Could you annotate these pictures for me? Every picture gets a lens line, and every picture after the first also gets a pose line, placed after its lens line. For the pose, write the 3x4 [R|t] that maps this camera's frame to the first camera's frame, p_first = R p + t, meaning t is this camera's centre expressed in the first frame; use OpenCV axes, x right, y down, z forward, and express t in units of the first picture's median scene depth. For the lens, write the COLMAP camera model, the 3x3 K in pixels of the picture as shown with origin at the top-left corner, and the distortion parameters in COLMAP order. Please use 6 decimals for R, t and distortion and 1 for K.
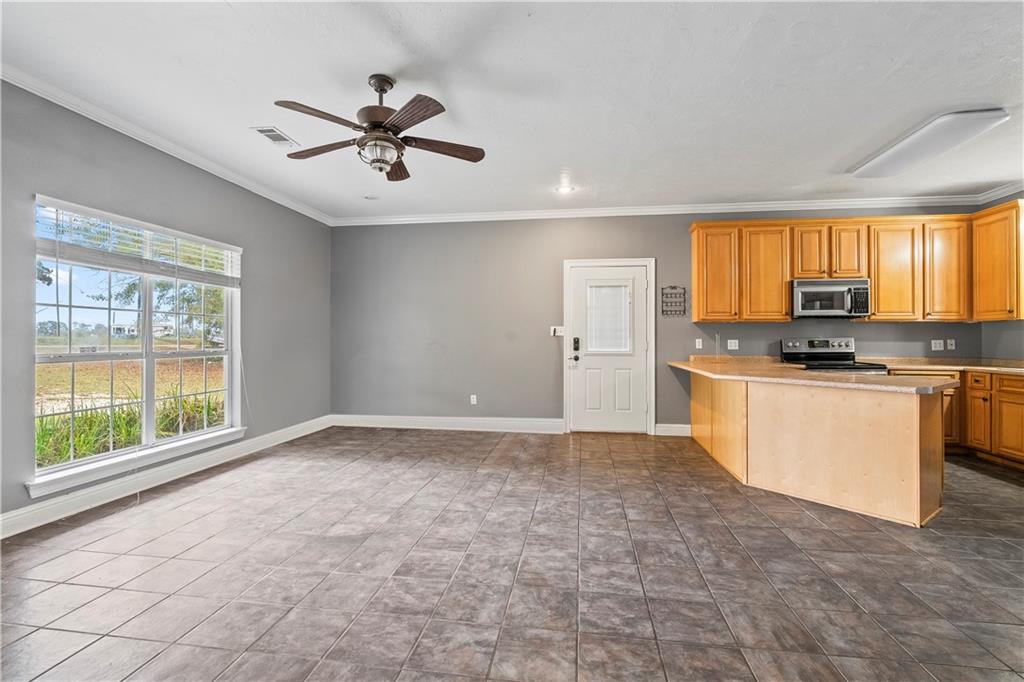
lens RADIAL K [[477.7, 0, 510.2], [0, 477.7, 332.1], [0, 0, 1]] dist [-0.001515, 0.000165]
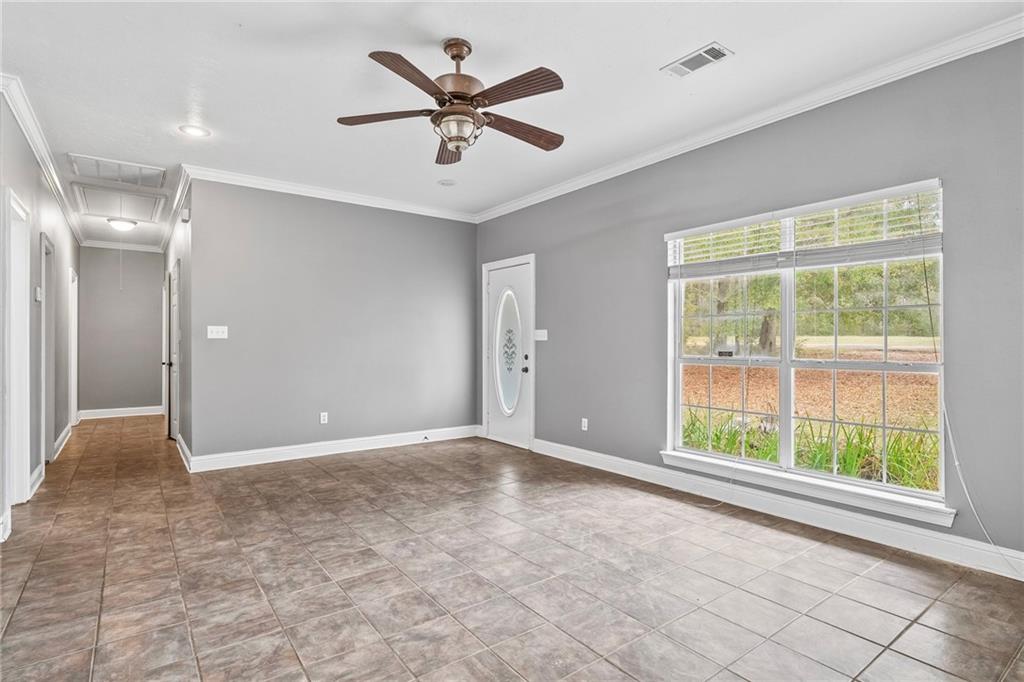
lens RADIAL K [[517.4, 0, 514.5], [0, 517.4, 339.3], [0, 0, 1]] dist [-0.001068, 0.001994]
pose [[-0.707040, -0.006561, -0.707143, 0.312782], [0.010611, 0.999746, -0.019886, 0.024082], [0.707094, -0.021564, -0.706791, 1.683248]]
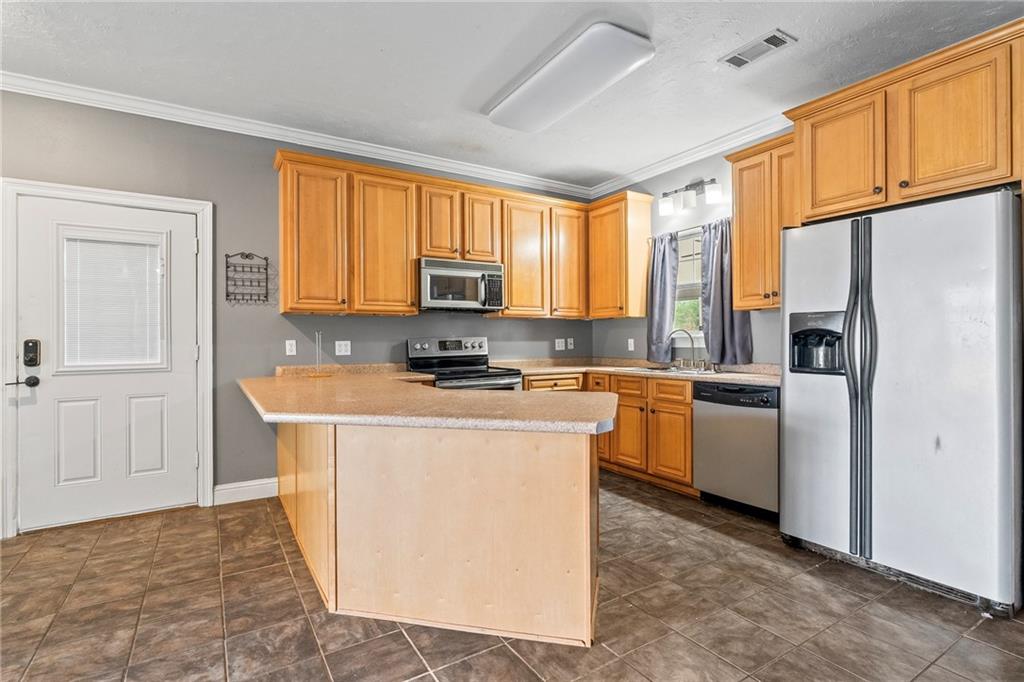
lens RADIAL K [[495.7, 0, 513.0], [0, 495.7, 339.3], [0, 0, 1]] dist [-0.000634, -0.000033]
pose [[0.767015, -0.007872, 0.641581, 0.217760], [0.001011, 0.999938, 0.011060, 0.006683], [-0.641628, -0.007834, 0.766976, 0.333379]]
